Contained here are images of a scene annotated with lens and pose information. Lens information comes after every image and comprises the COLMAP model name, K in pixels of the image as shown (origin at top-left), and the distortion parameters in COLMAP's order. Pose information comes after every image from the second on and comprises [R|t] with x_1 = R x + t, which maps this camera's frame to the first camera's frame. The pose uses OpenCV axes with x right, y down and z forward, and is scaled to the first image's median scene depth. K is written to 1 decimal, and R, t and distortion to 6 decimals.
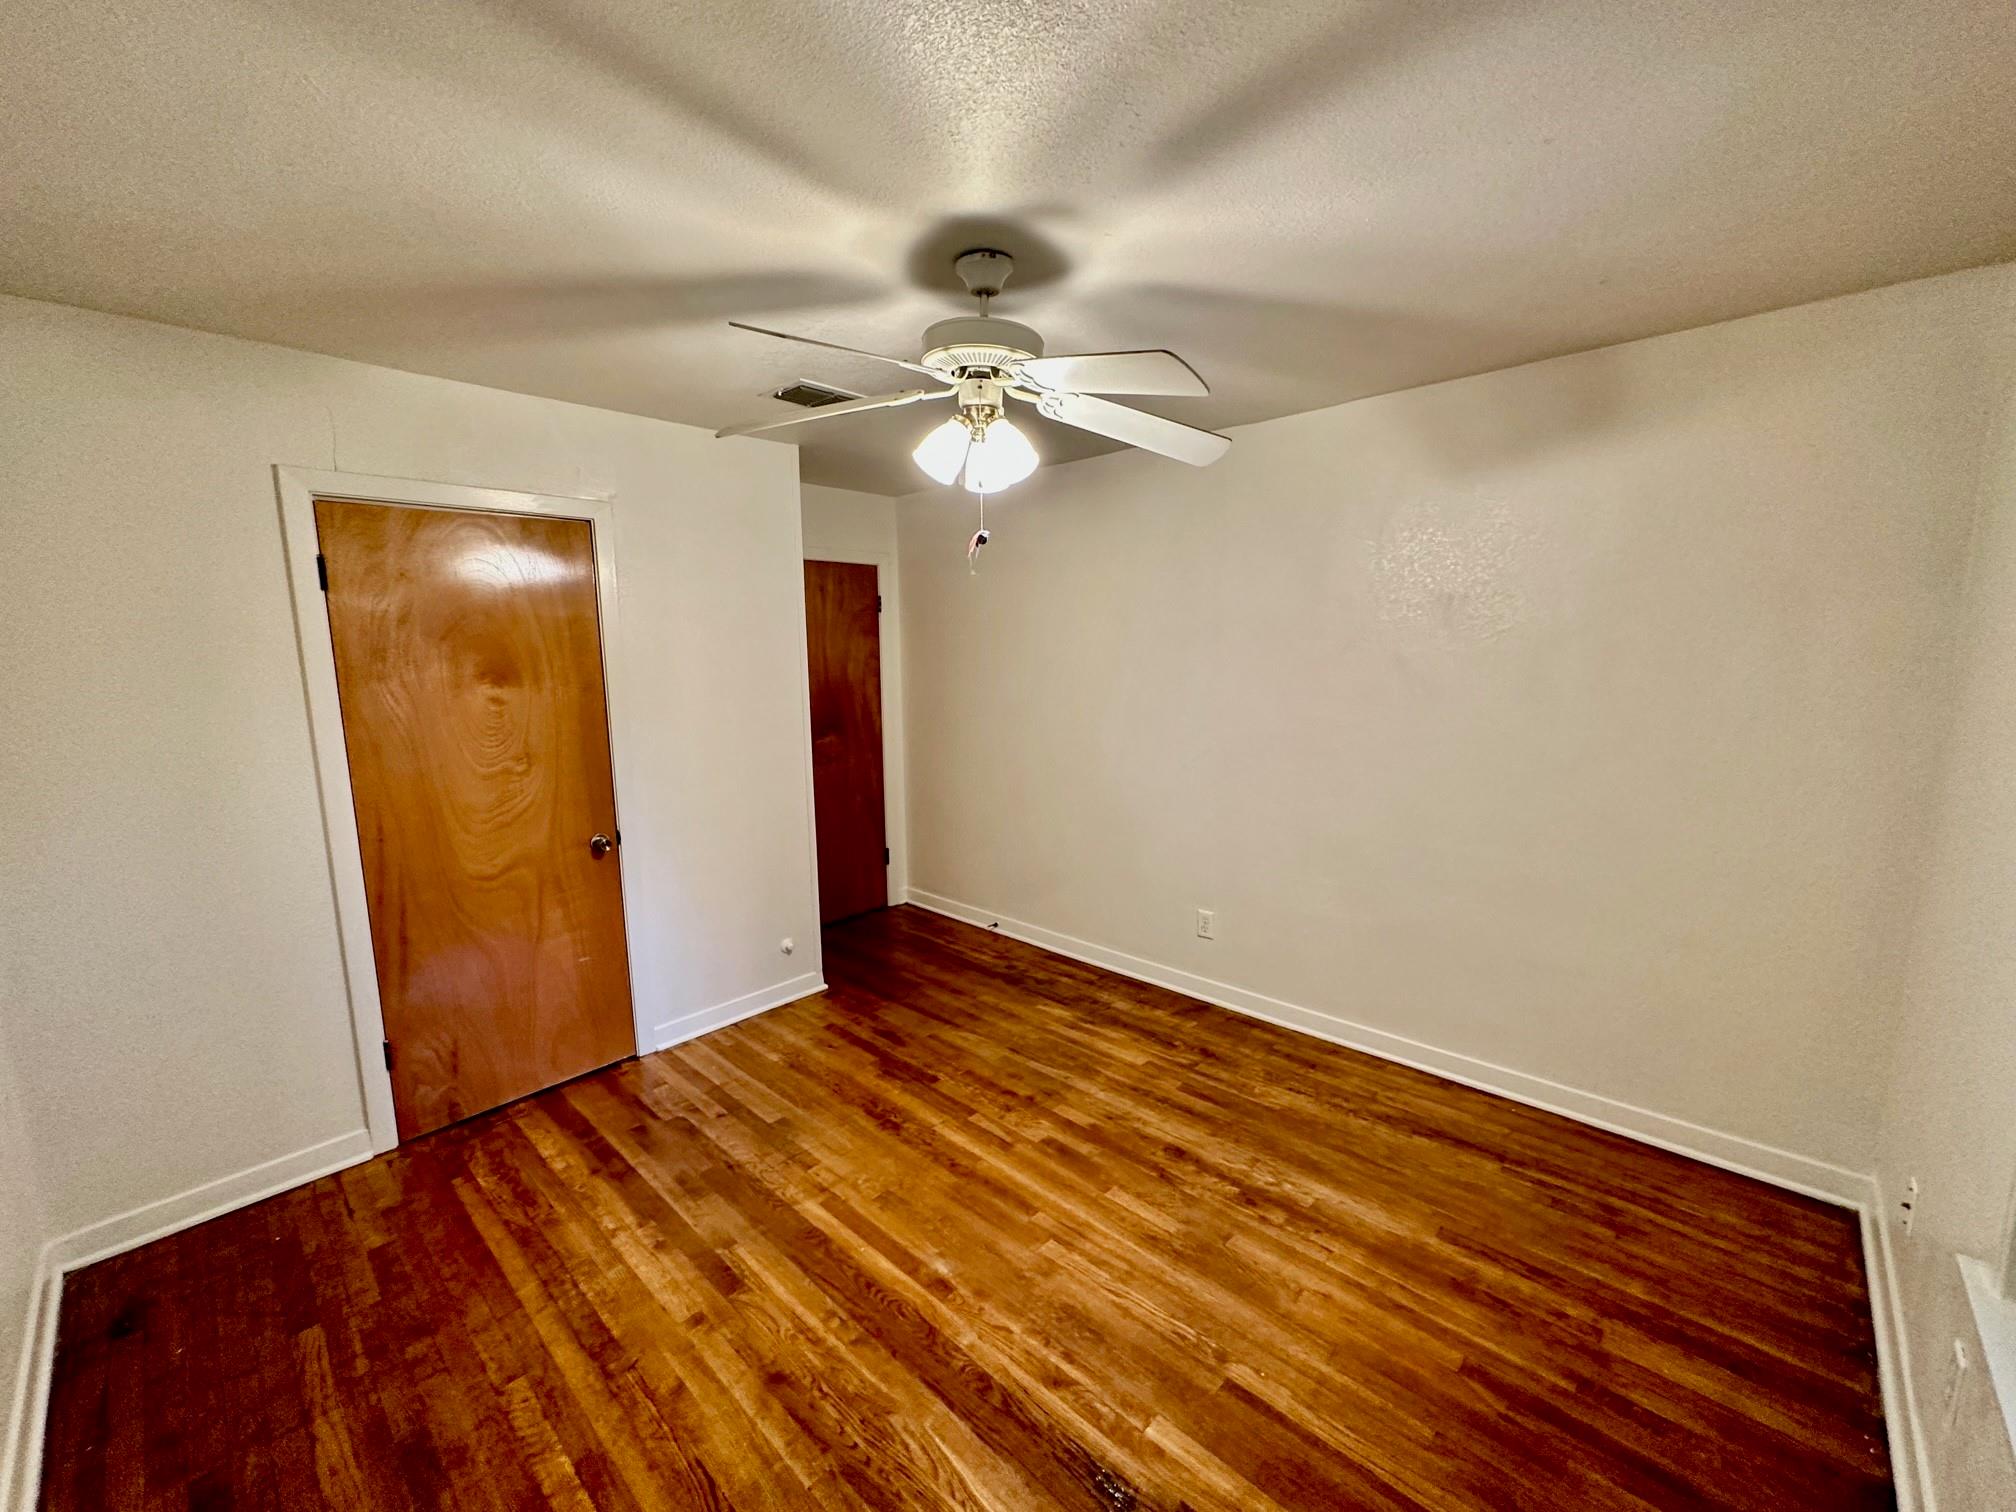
lens RADIAL K [[809.0, 0, 1010.7], [0, 809.0, 752.4], [0, 0, 1]] dist [0.001253, -0.000201]
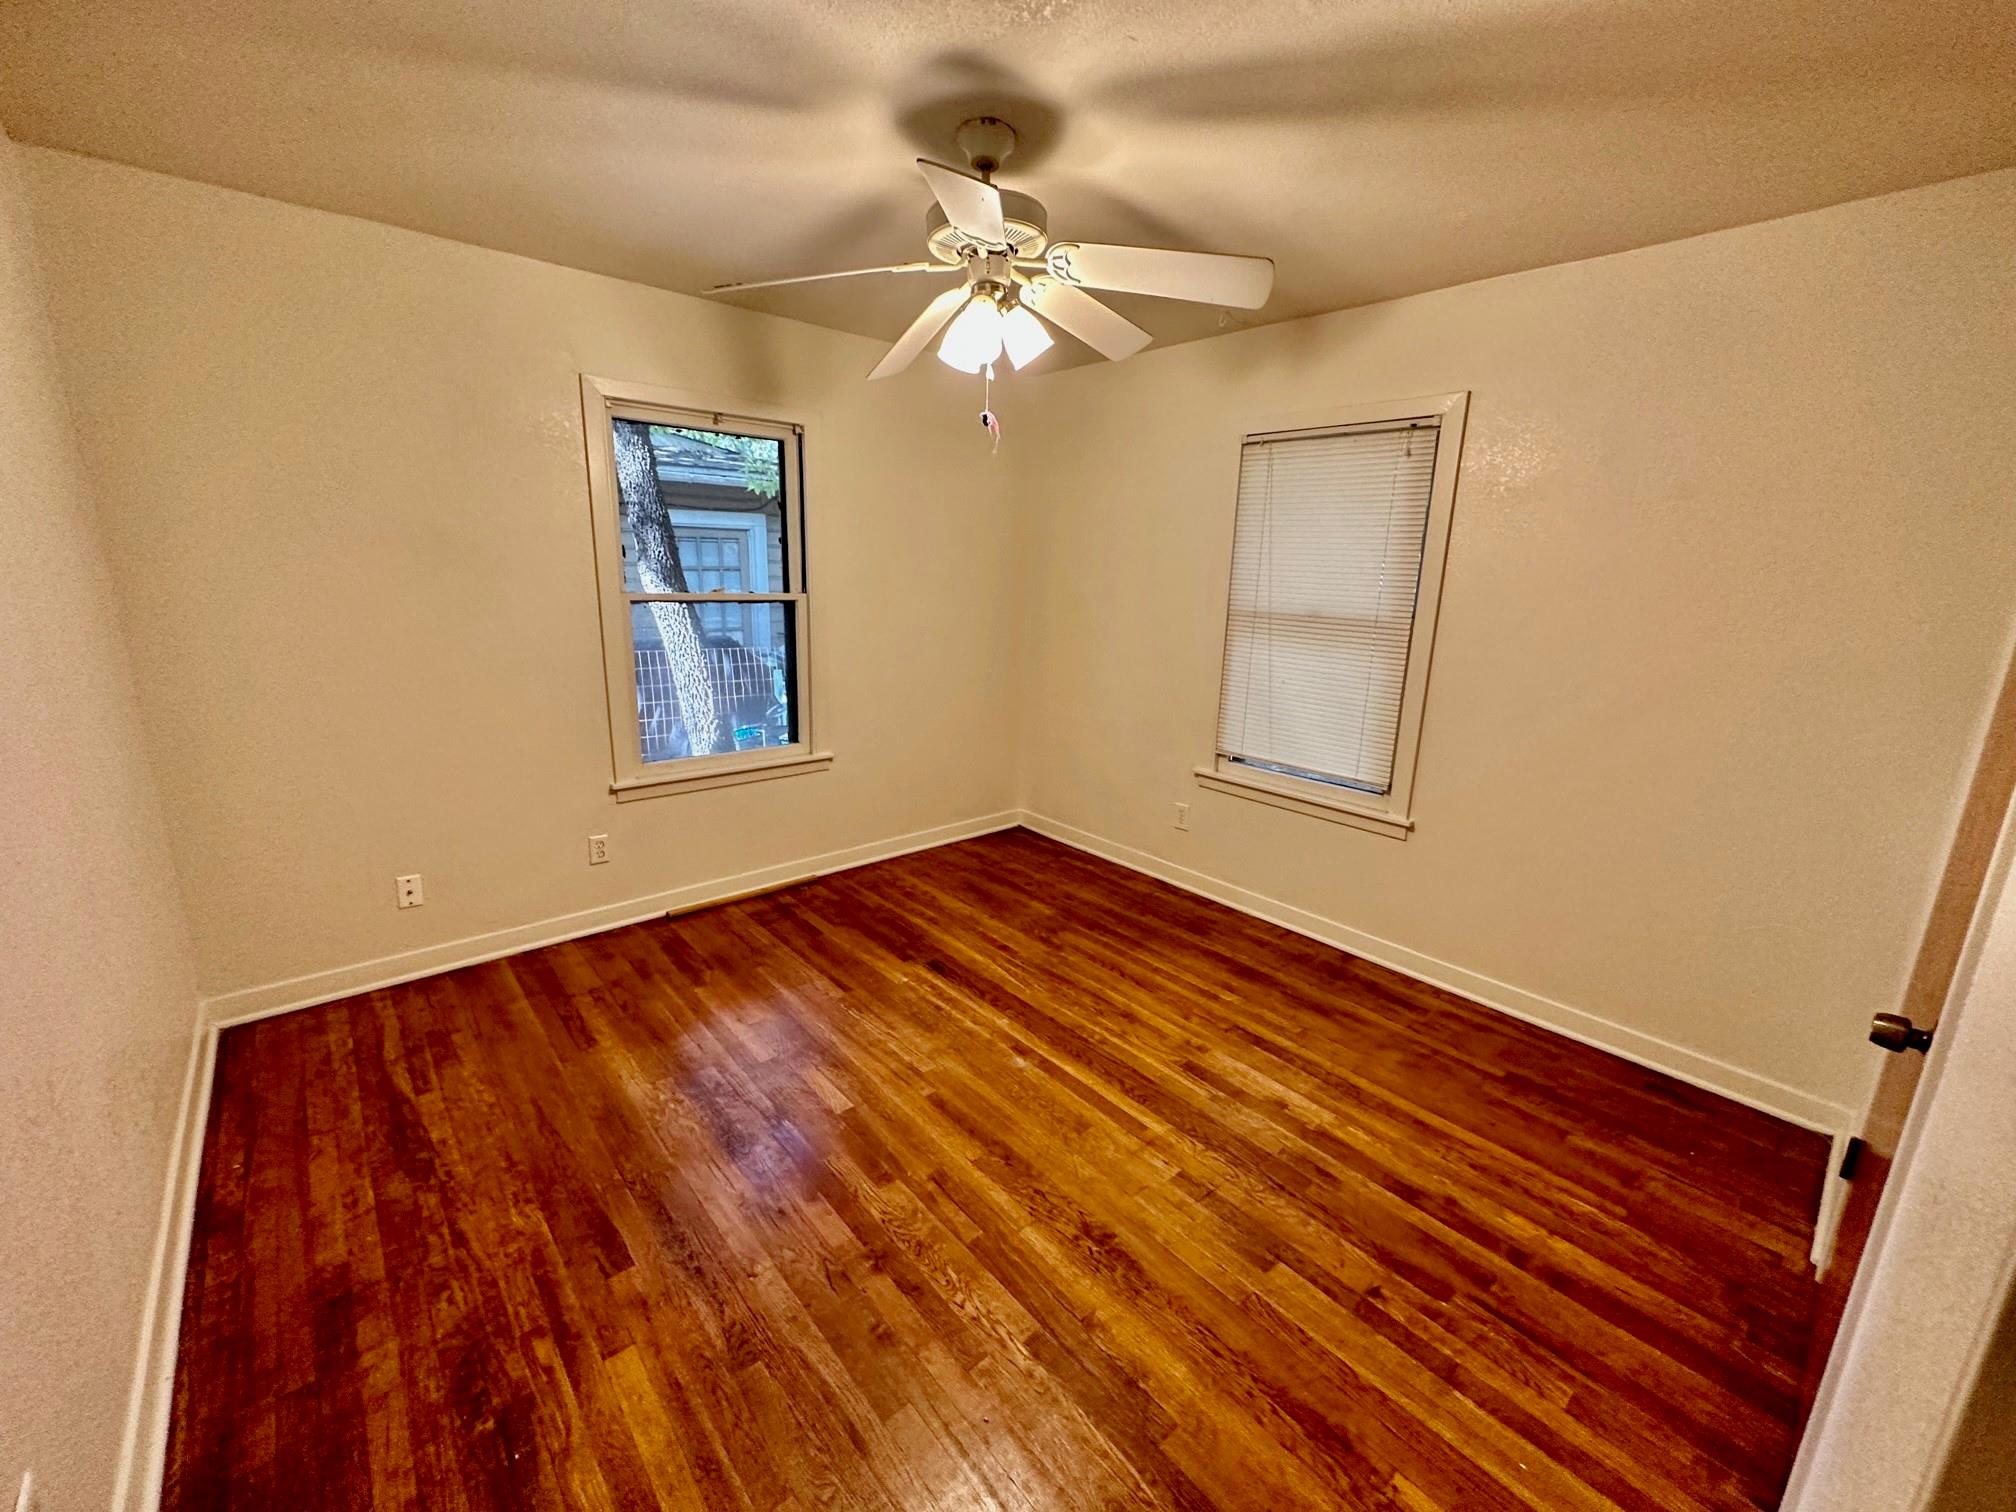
lens RADIAL K [[809.0, 0, 1011.0], [0, 809.0, 752.4], [0, 0, 1]] dist [0.001253, -0.000201]
pose [[-0.995526, -0.033794, 0.088242, -0.146604], [-0.000624, 0.936189, 0.351496, -0.195619], [-0.094490, 0.349868, -0.932021, 1.780646]]
